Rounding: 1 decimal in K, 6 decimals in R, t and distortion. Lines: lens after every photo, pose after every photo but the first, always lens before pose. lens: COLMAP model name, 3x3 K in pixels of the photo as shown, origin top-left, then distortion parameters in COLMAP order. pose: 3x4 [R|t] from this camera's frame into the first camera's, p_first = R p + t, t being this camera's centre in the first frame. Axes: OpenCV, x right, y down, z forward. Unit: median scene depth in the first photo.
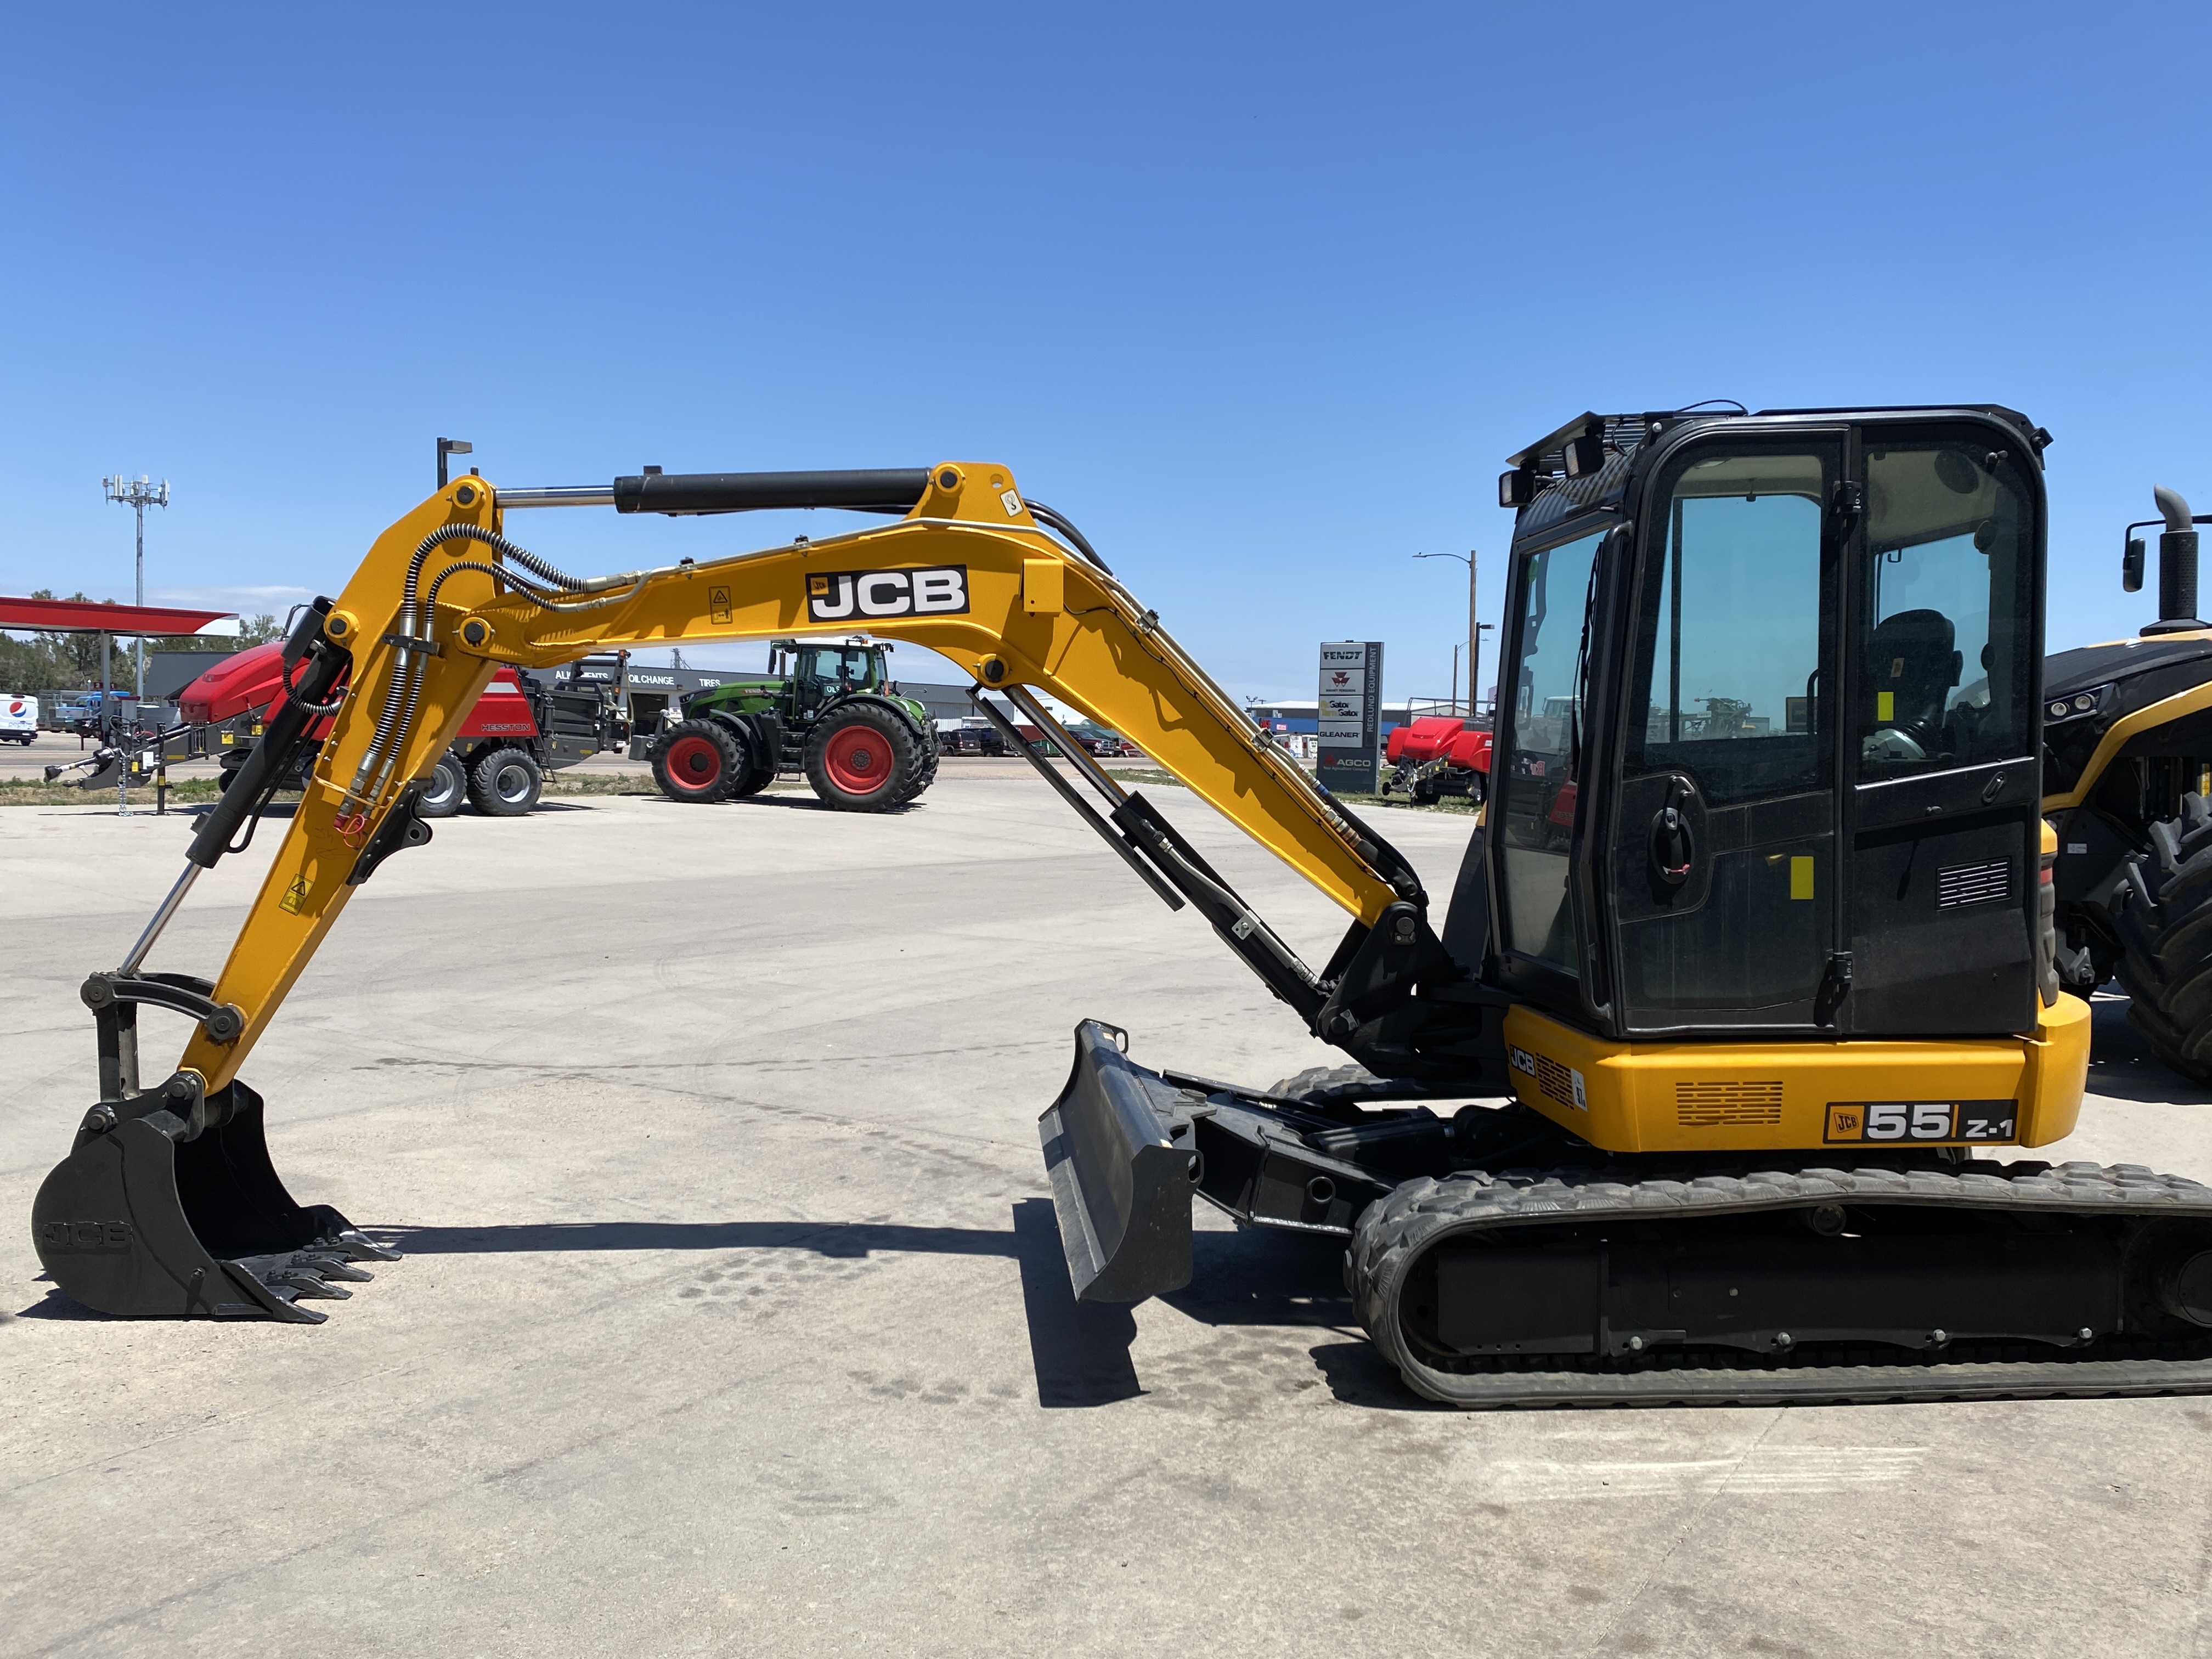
lens RADIAL K [[1747.1, 0, 1115.6], [0, 1747.1, 829.4], [0, 0, 1]] dist [0.031950, -0.030065]
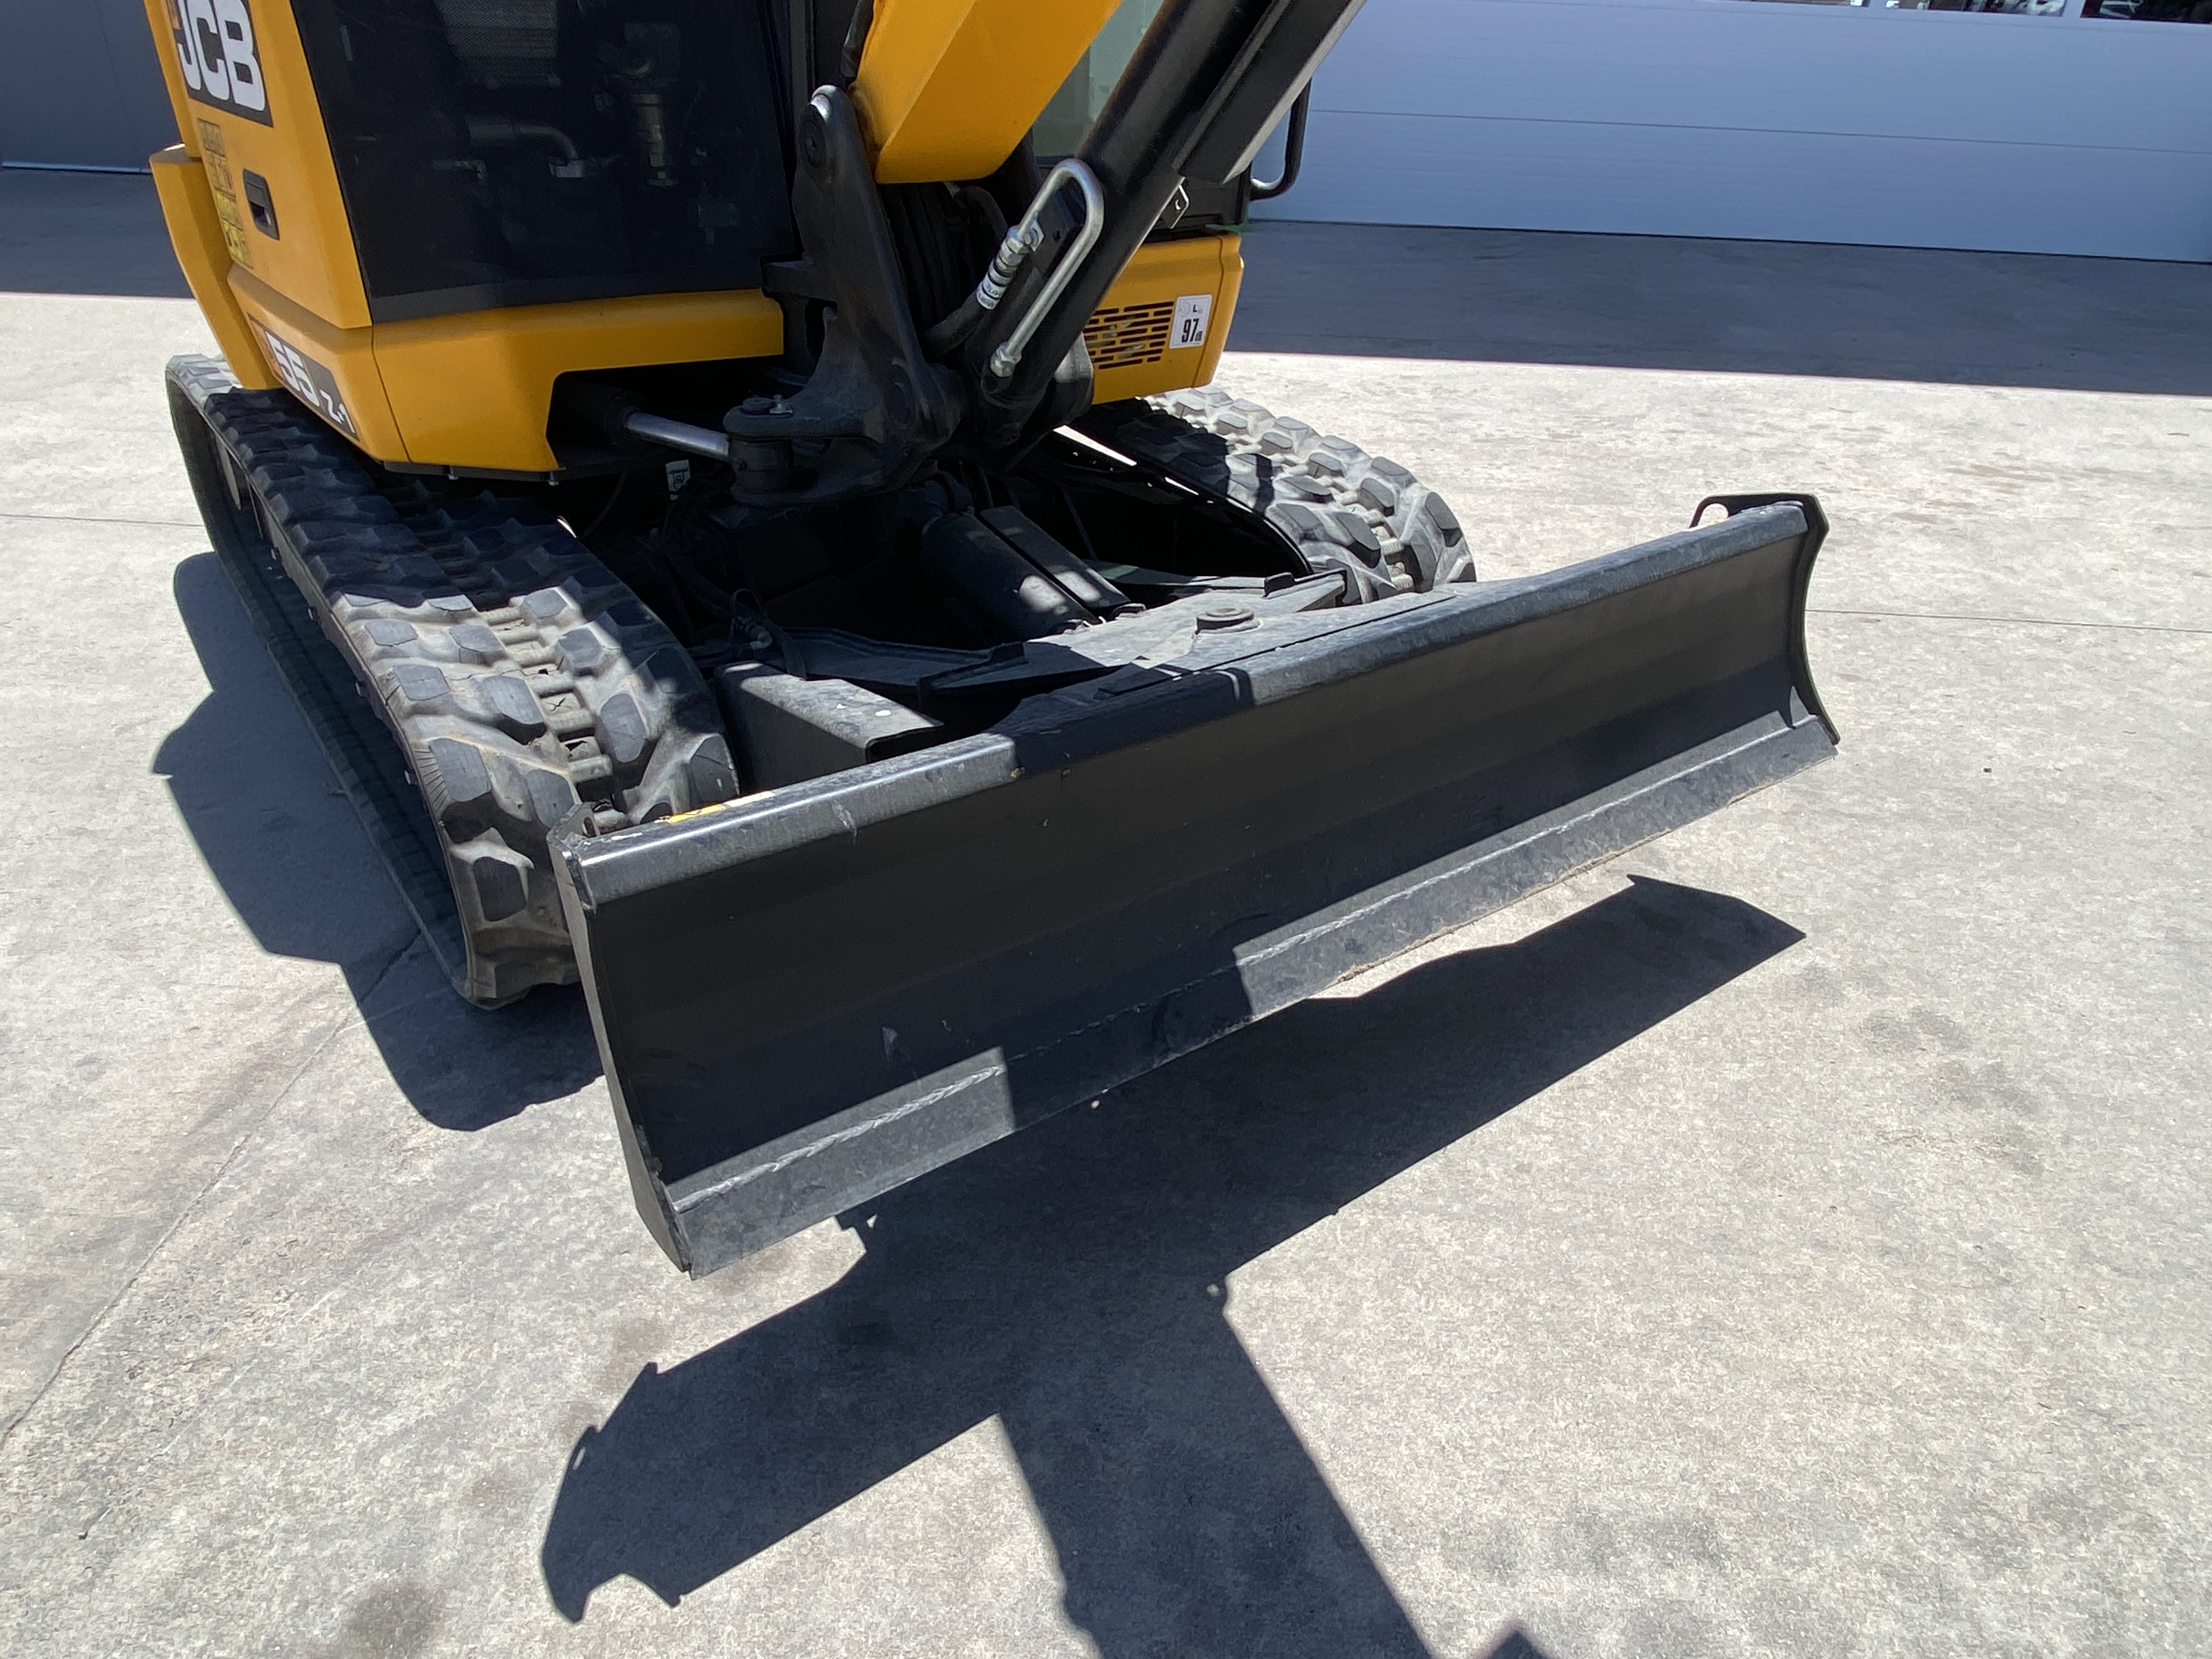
lens RADIAL K [[1421.9, 0, 1098.5], [0, 1421.9, 844.5], [0, 0, 1]] dist [0.053468, -0.062993]
pose [[-0.511487, -0.473186, 0.717270, -0.265739], [0.001493, 0.834232, 0.551411, -0.001101], [-0.859290, 0.283110, -0.425992, 1.379621]]
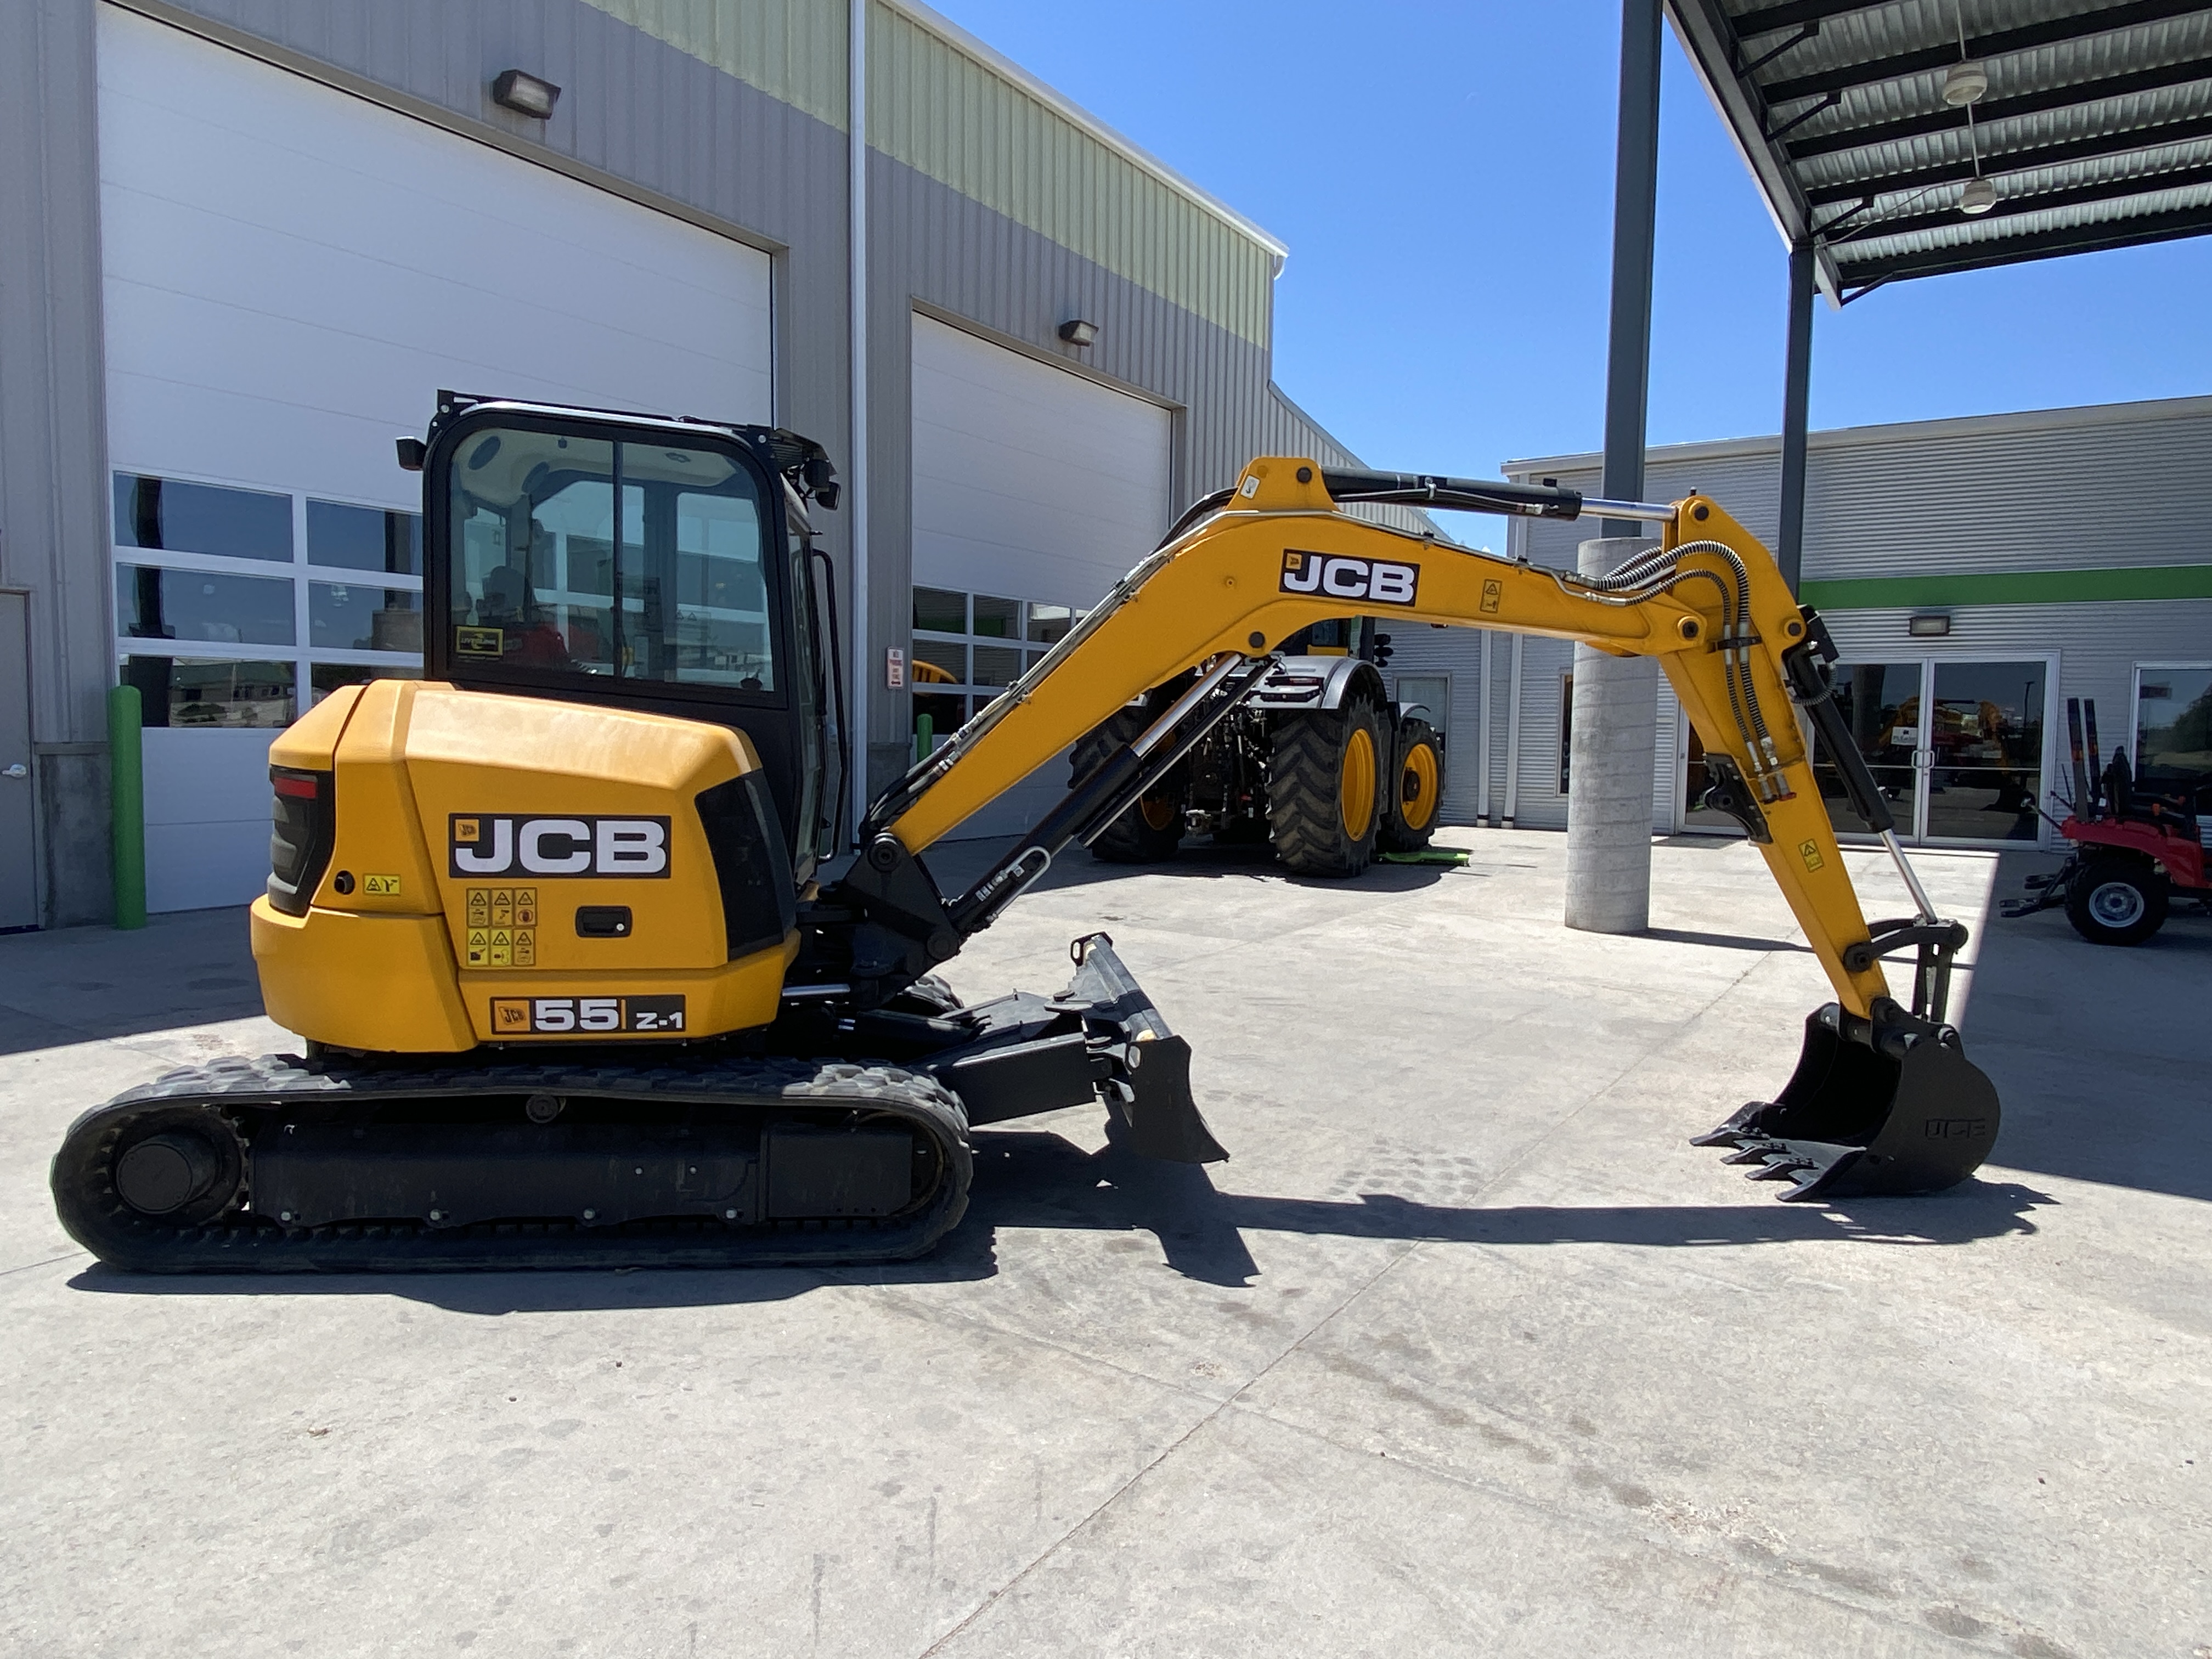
lens RADIAL K [[1421.9, 0, 1125.4], [0, 1421.9, 824.6], [0, 0, 1]] dist [0.053468, -0.062993]
pose [[-0.998665, -0.040805, -0.031666, 0.044194], [-0.044363, 0.991626, 0.121282, -0.094345], [0.026451, 0.122524, -0.992113, 2.234565]]
